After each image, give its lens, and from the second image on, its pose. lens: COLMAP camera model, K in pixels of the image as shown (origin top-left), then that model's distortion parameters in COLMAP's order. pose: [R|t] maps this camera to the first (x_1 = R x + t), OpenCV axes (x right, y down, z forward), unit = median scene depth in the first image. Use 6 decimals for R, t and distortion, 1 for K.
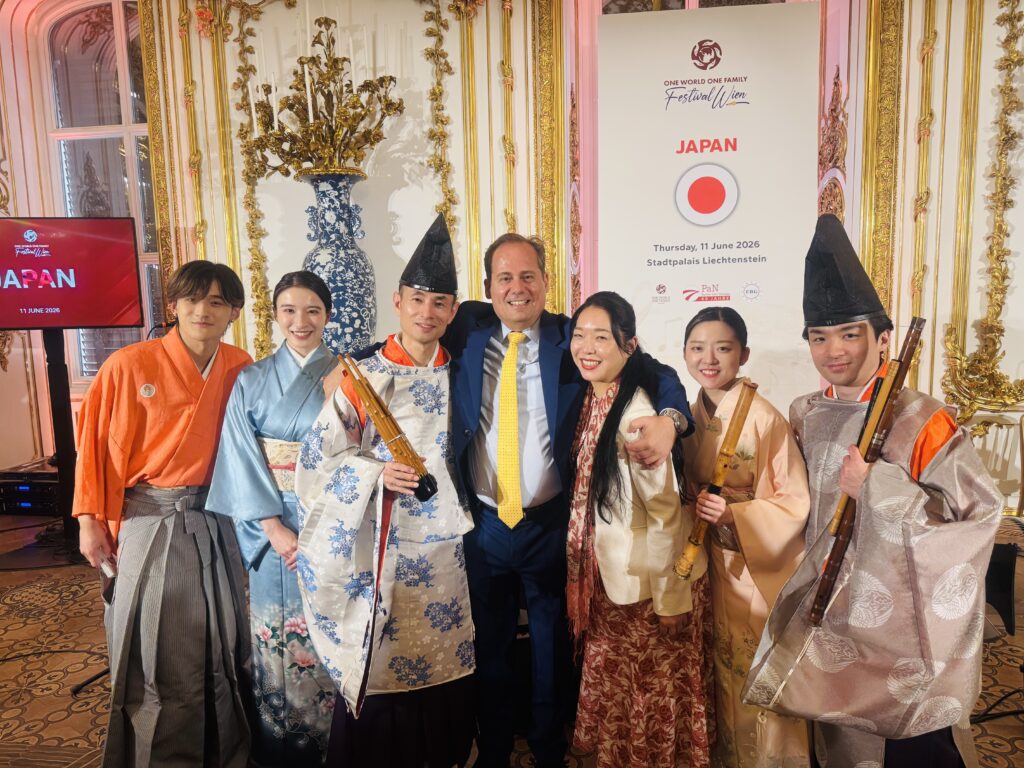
lens RADIAL K [[727.2, 0, 513.3], [0, 727.2, 391.5], [0, 0, 1]] dist [0.013519, -0.015500]
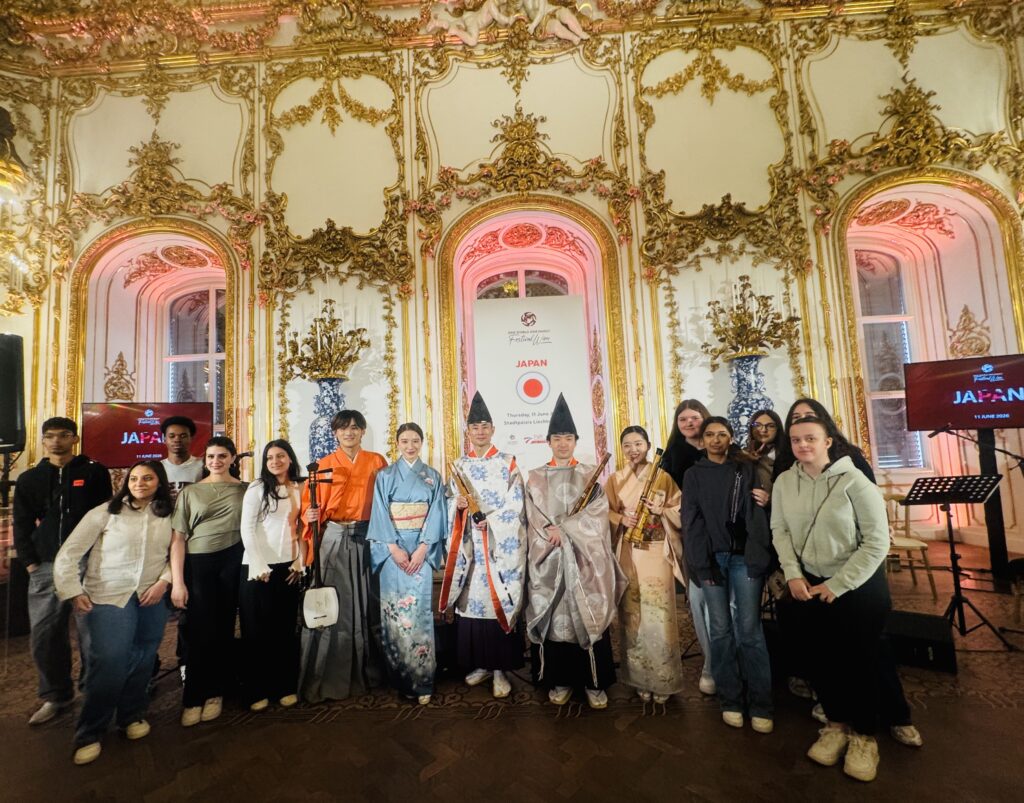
lens RADIAL K [[449.3, 0, 486.8], [0, 449.3, 416.5], [0, 0, 1]] dist [-0.002815, -0.000542]
pose [[0.995104, -0.011974, 0.098100, 0.031050], [0.033046, 0.975812, -0.216100, 0.050861], [-0.093140, 0.218284, 0.971431, -0.106395]]
